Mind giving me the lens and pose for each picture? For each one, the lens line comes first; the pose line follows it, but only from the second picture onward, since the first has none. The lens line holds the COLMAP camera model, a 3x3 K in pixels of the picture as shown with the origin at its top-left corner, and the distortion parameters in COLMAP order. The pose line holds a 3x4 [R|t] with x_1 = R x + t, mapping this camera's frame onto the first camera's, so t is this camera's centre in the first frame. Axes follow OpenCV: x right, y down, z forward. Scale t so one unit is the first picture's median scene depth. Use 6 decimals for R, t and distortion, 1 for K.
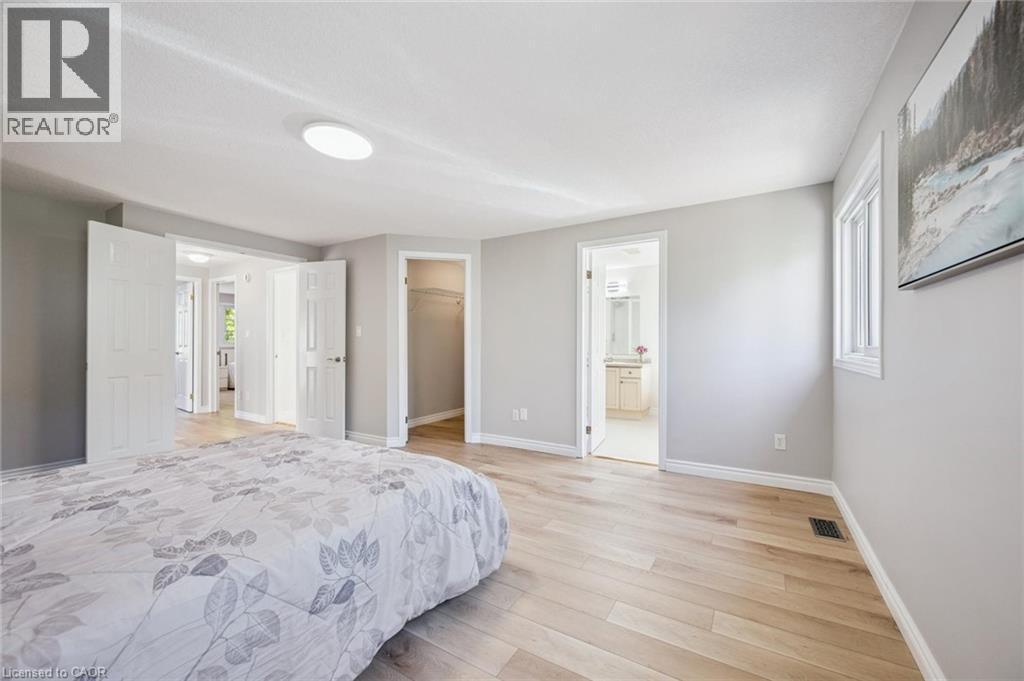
lens RADIAL K [[401.6, 0, 513.4], [0, 401.6, 343.1], [0, 0, 1]] dist [0.000664, -0.000109]
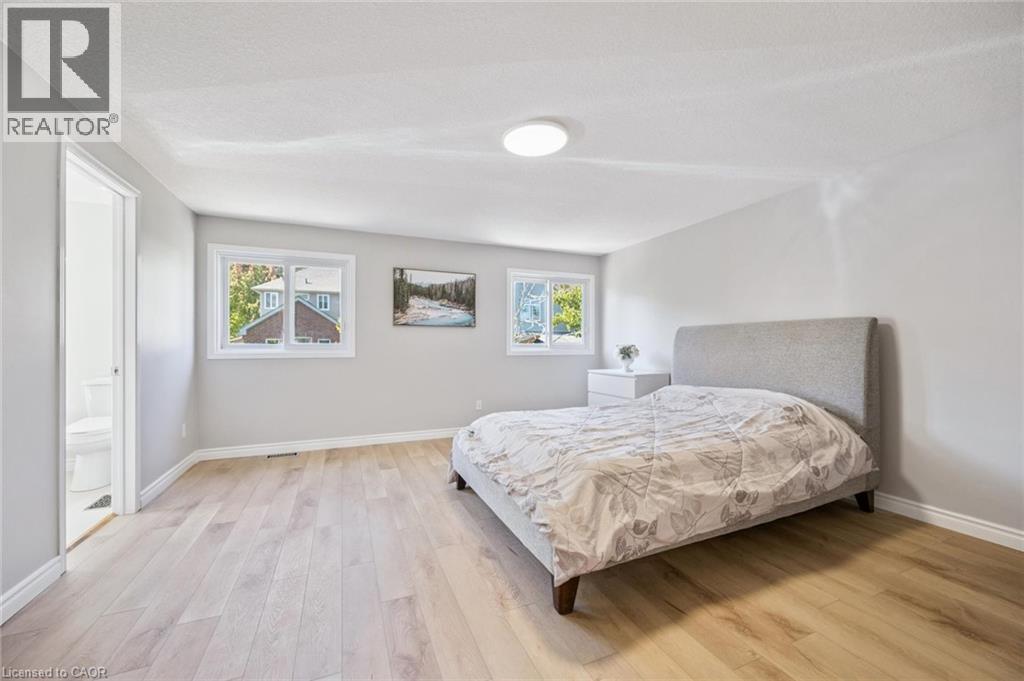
lens RADIAL K [[401.6, 0, 513.4], [0, 401.6, 343.1], [0, 0, 1]] dist [0.000664, -0.000109]
pose [[-0.809737, 0.001610, 0.586791, -0.535502], [-0.001848, 0.999984, -0.005295, 0.005861], [-0.586790, -0.005372, -0.809721, 1.008578]]
